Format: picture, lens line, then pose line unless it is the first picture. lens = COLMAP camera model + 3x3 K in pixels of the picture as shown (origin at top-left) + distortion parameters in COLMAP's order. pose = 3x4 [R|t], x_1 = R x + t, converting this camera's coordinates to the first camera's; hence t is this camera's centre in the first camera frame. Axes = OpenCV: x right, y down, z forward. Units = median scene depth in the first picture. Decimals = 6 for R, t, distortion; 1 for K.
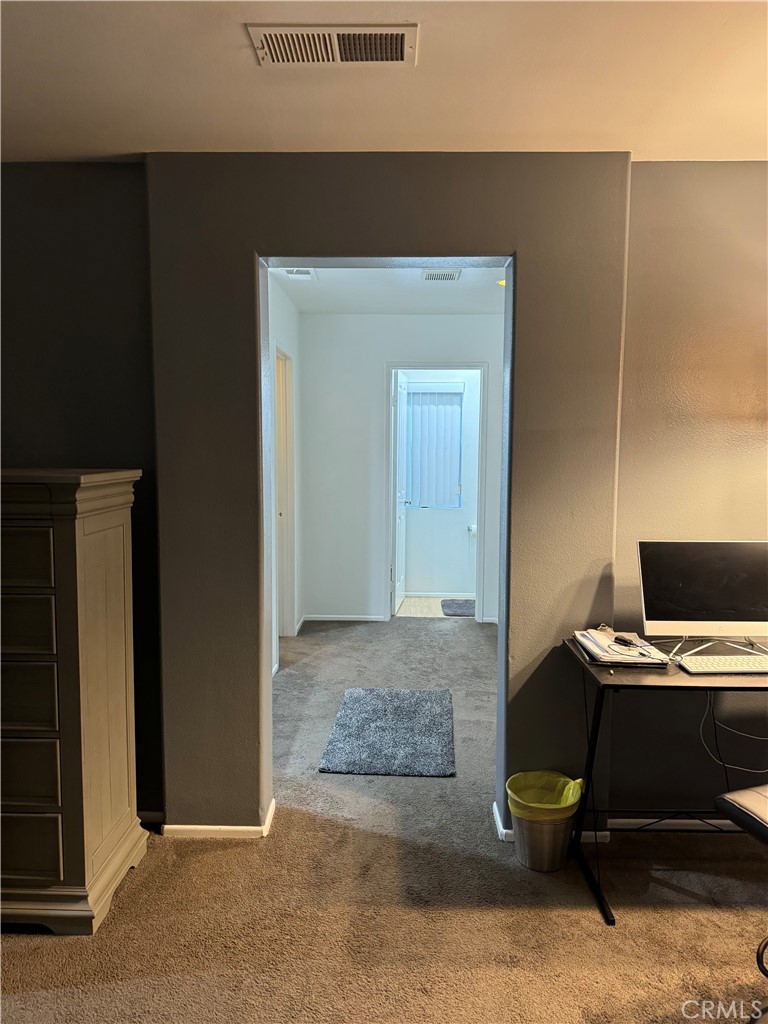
lens RADIAL K [[729.8, 0, 378.8], [0, 729.8, 500.4], [0, 0, 1]] dist [0.081481, -0.148146]
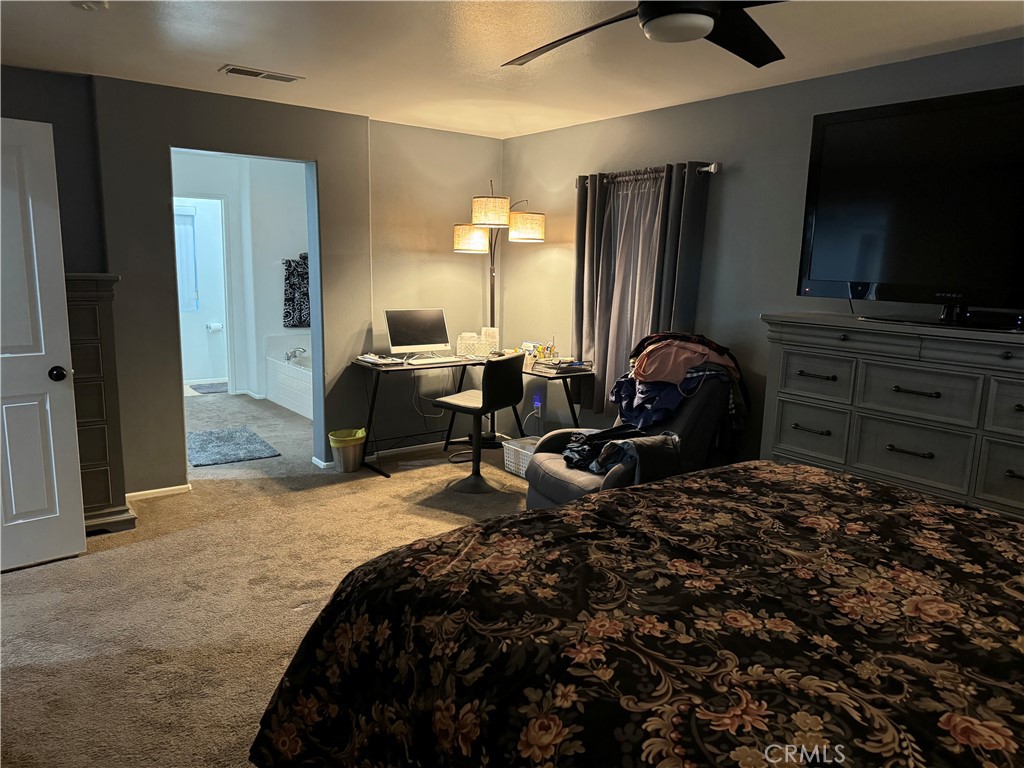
lens RADIAL K [[717.5, 0, 513.3], [0, 717.5, 381.7], [0, 0, 1]] dist [0.102245, -0.141666]
pose [[0.794679, -0.084565, 0.601111, -0.300429], [0.029841, 0.994494, 0.100456, 0.030726], [-0.606296, -0.061893, 0.792827, -0.425360]]
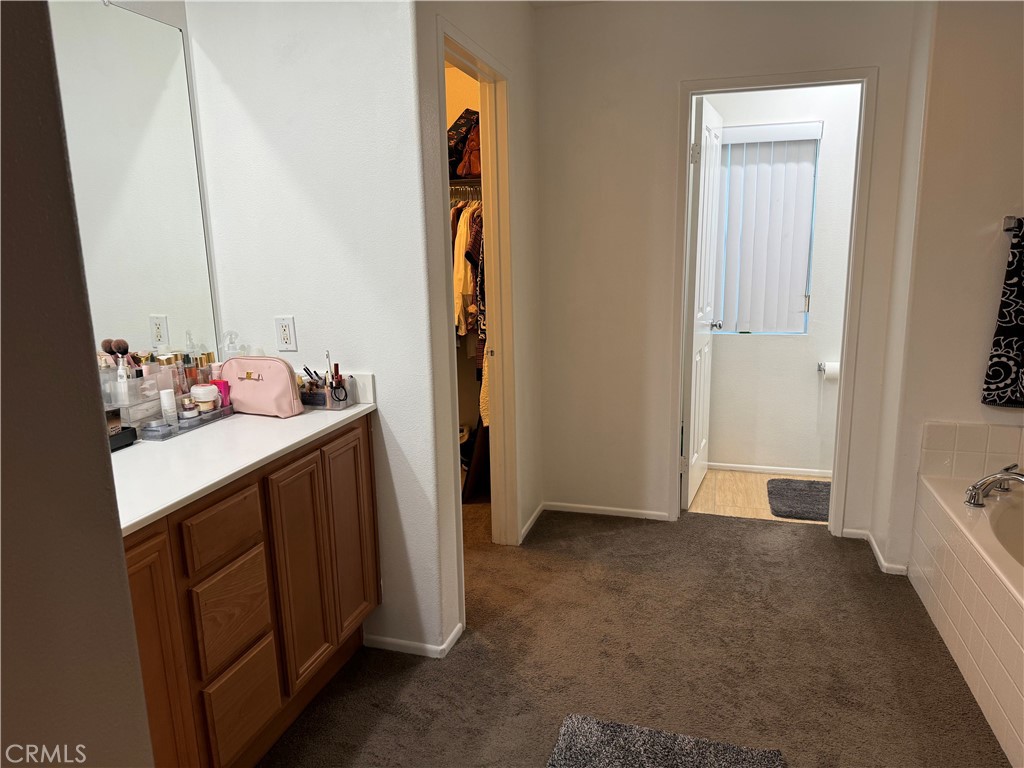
lens RADIAL K [[717.5, 0, 513.3], [0, 717.5, 381.7], [0, 0, 1]] dist [0.102245, -0.141666]
pose [[0.968208, 0.024726, -0.248923, 0.035615], [0.004014, 0.993439, 0.114291, -0.027572], [0.250116, -0.111656, 0.961756, 0.467095]]
